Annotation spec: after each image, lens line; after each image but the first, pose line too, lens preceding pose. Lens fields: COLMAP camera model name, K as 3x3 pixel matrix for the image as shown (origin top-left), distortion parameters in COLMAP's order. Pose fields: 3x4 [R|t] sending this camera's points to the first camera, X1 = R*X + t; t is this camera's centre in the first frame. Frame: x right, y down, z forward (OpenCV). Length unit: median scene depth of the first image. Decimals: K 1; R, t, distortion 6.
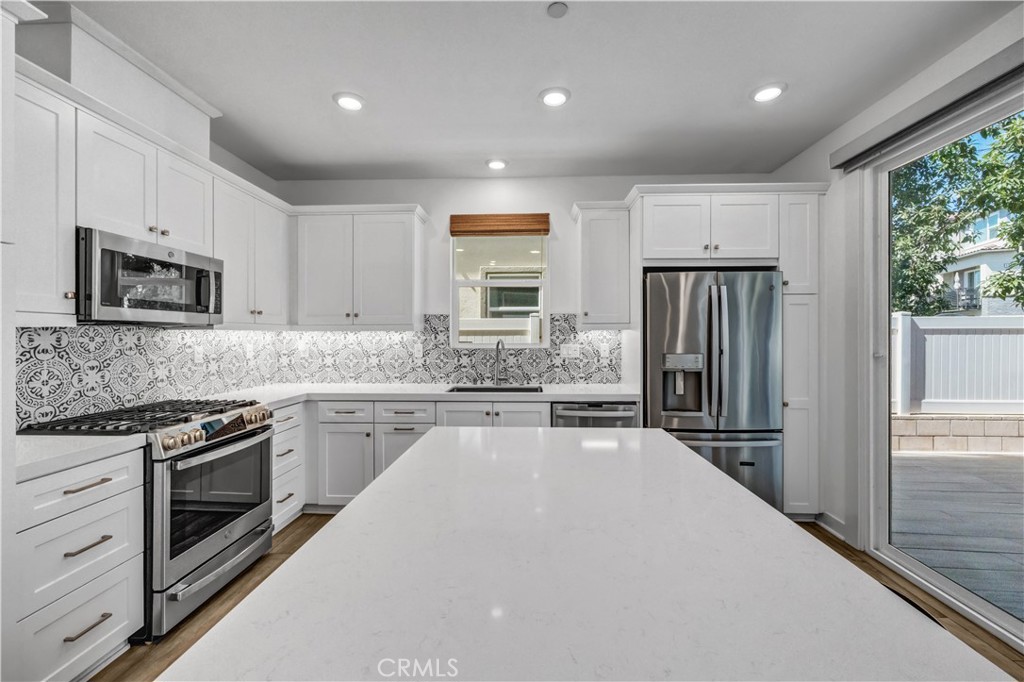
lens RADIAL K [[414.0, 0, 512.0], [0, 414.0, 341.0], [0, 0, 1]] dist [-0.000278, 0.000007]
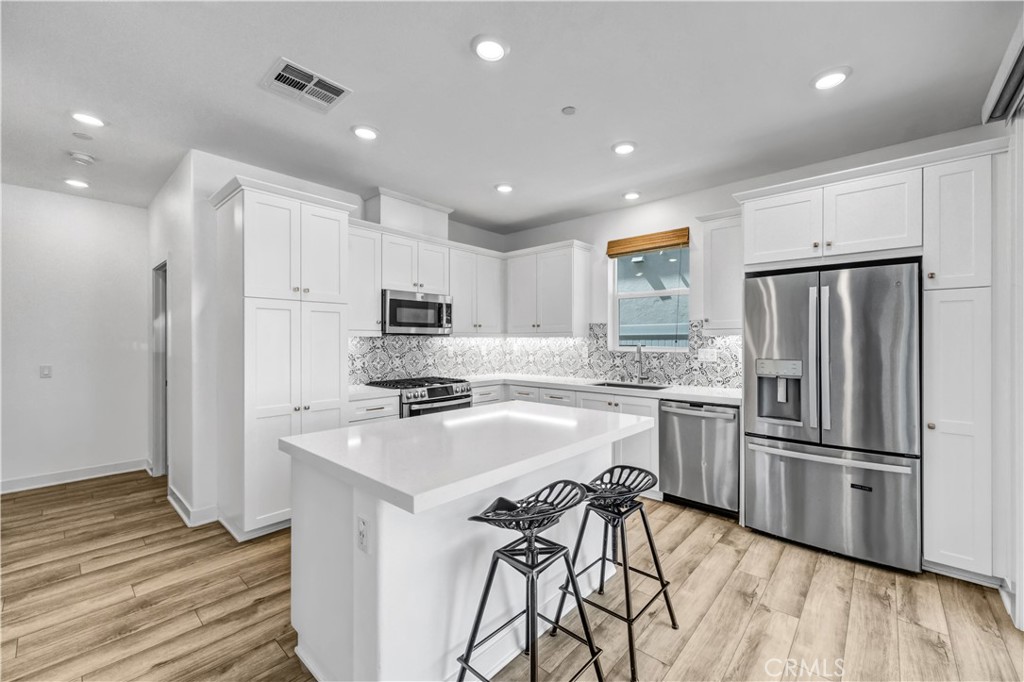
lens RADIAL K [[412.1, 0, 535.7], [0, 412.1, 344.5], [0, 0, 1]] dist [0.000192, 0.000094]
pose [[0.786775, 0.007125, -0.617199, 0.470292], [-0.007728, 0.999969, 0.001693, -0.001770], [0.617191, 0.003438, 0.786806, -0.093197]]
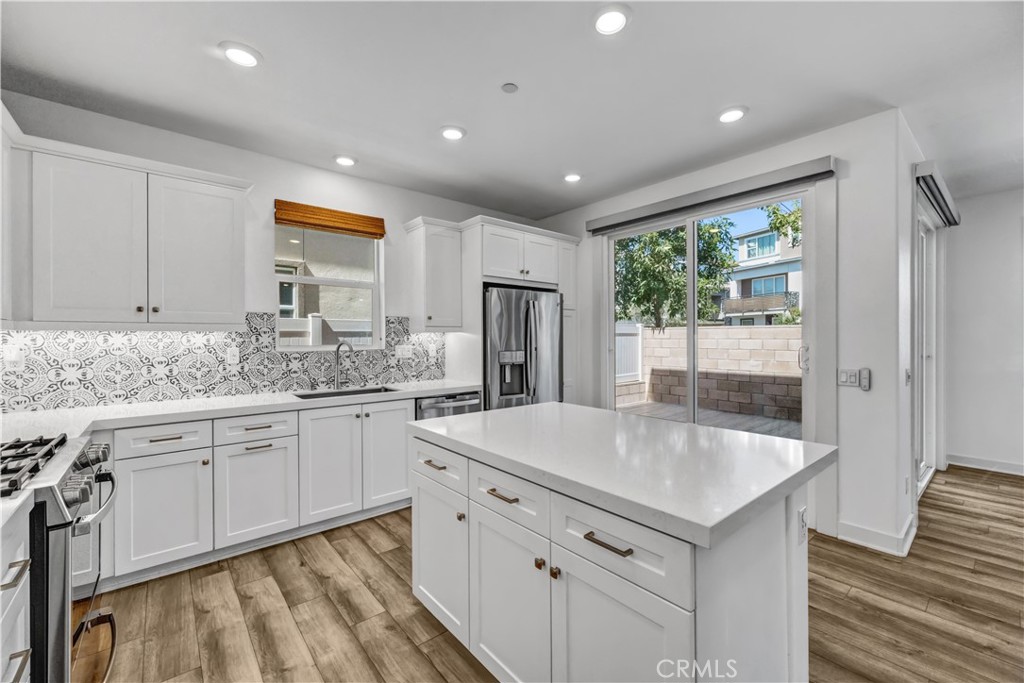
lens RADIAL K [[425.1, 0, 512.0], [0, 425.1, 341.5], [0, 0, 1]] dist [-0.000467, 0.000086]
pose [[0.735733, -0.006735, 0.677238, -0.423120], [0.009309, 0.999957, -0.000168, 0.000692], [-0.677208, 0.006428, 0.735764, 0.004995]]
